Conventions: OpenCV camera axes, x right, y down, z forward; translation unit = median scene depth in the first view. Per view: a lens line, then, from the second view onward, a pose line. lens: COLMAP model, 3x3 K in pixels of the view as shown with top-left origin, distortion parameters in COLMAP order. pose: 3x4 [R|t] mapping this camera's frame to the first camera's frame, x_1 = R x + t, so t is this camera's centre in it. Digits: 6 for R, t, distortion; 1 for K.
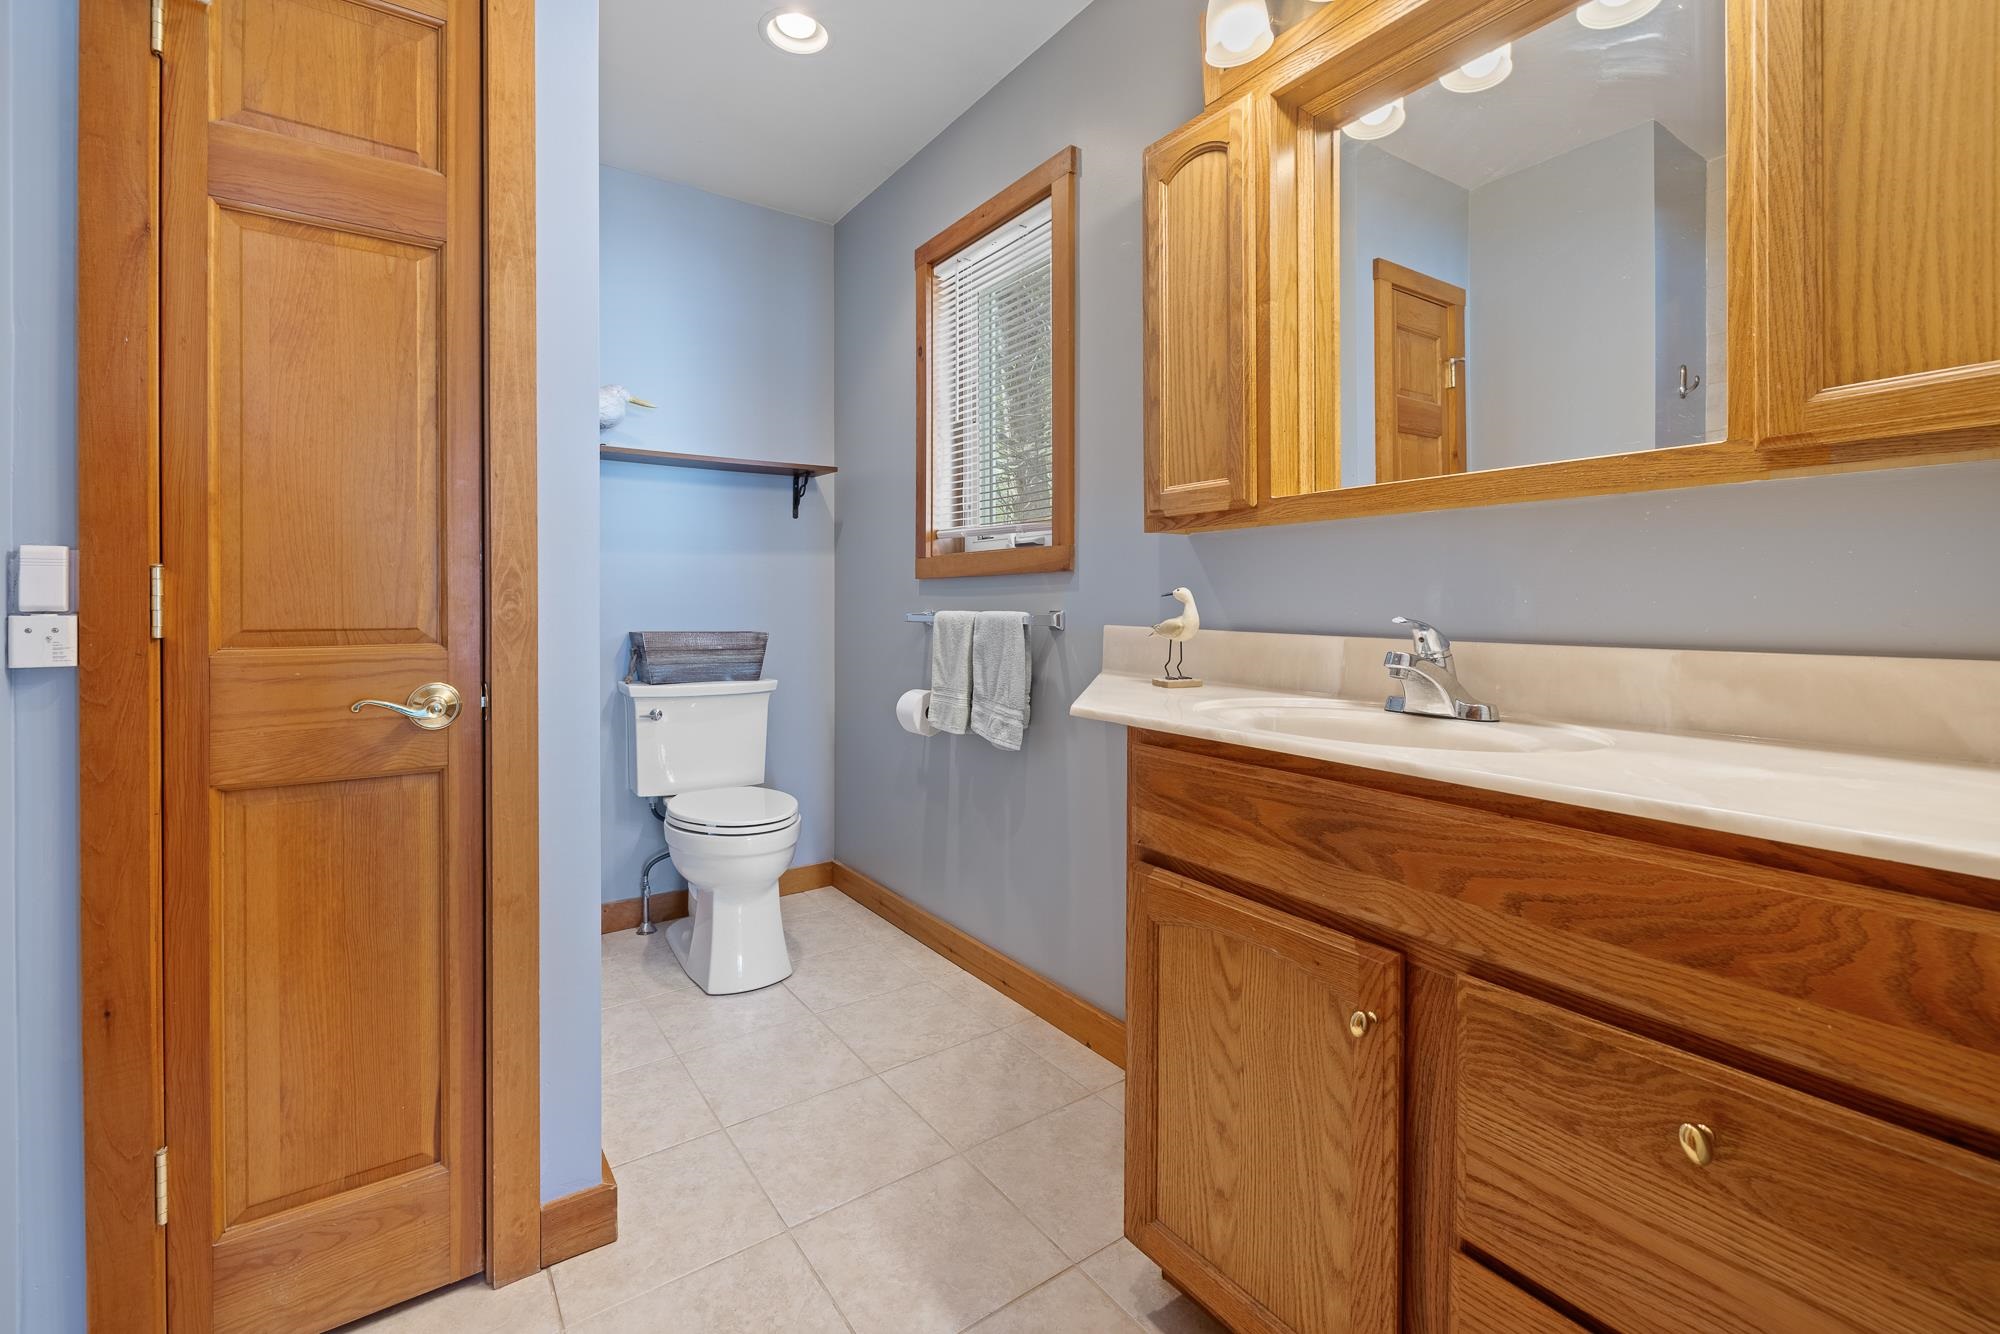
lens RADIAL K [[858.2, 0, 997.8], [0, 858.2, 601.6], [0, 0, 1]] dist [0.001673, 0.000129]
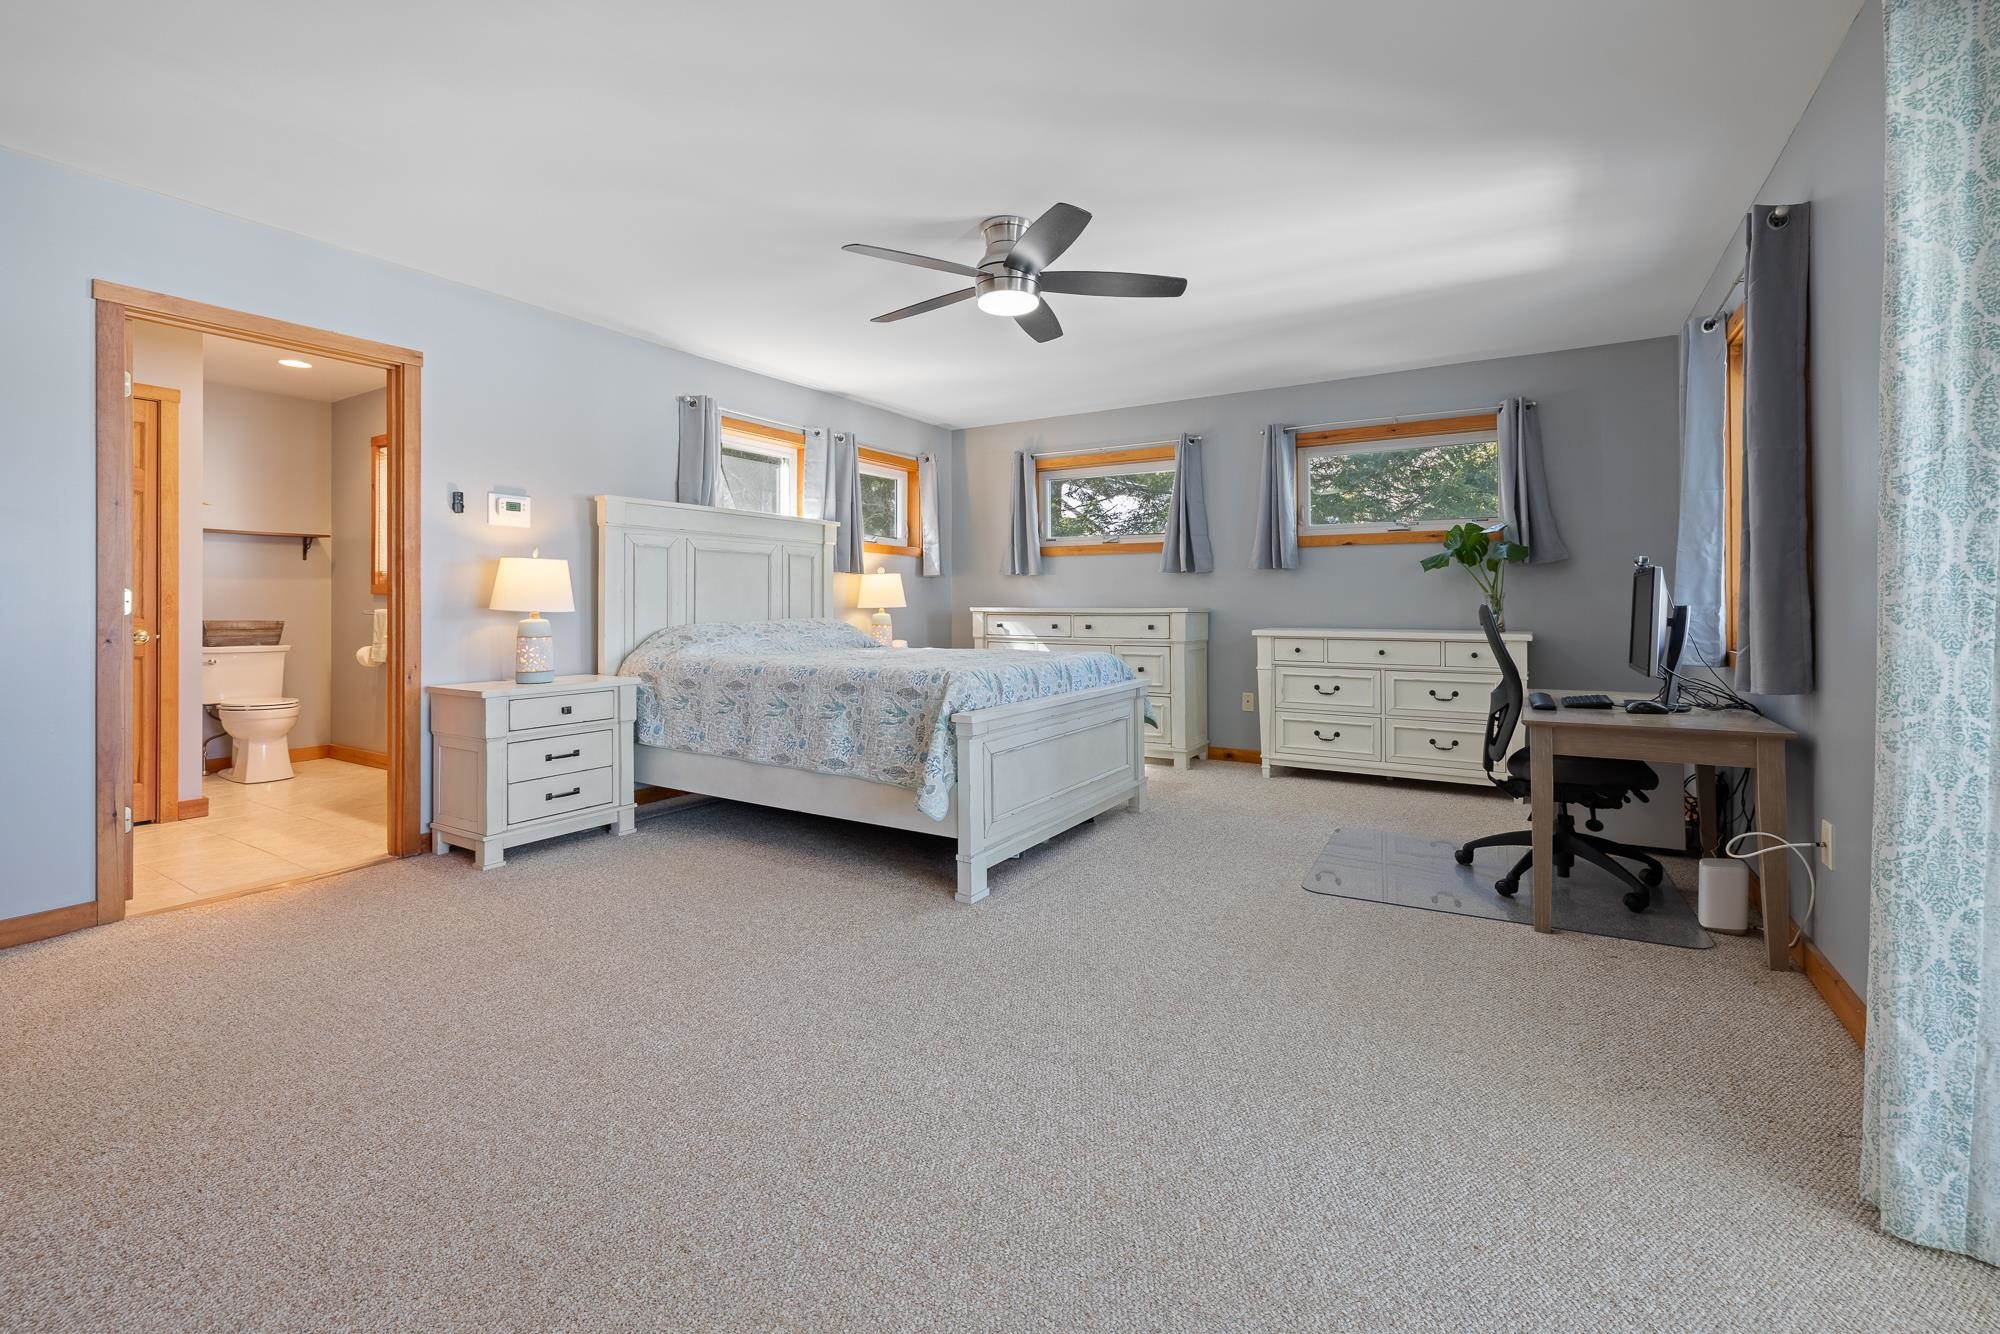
lens RADIAL K [[858.2, 0, 997.8], [0, 858.2, 601.6], [0, 0, 1]] dist [0.001673, 0.000129]
pose [[0.921340, 0.004832, 0.388727, 0.510501], [-0.003397, 0.999985, -0.004380, -0.004763], [-0.388743, 0.002715, 0.921342, -1.563306]]
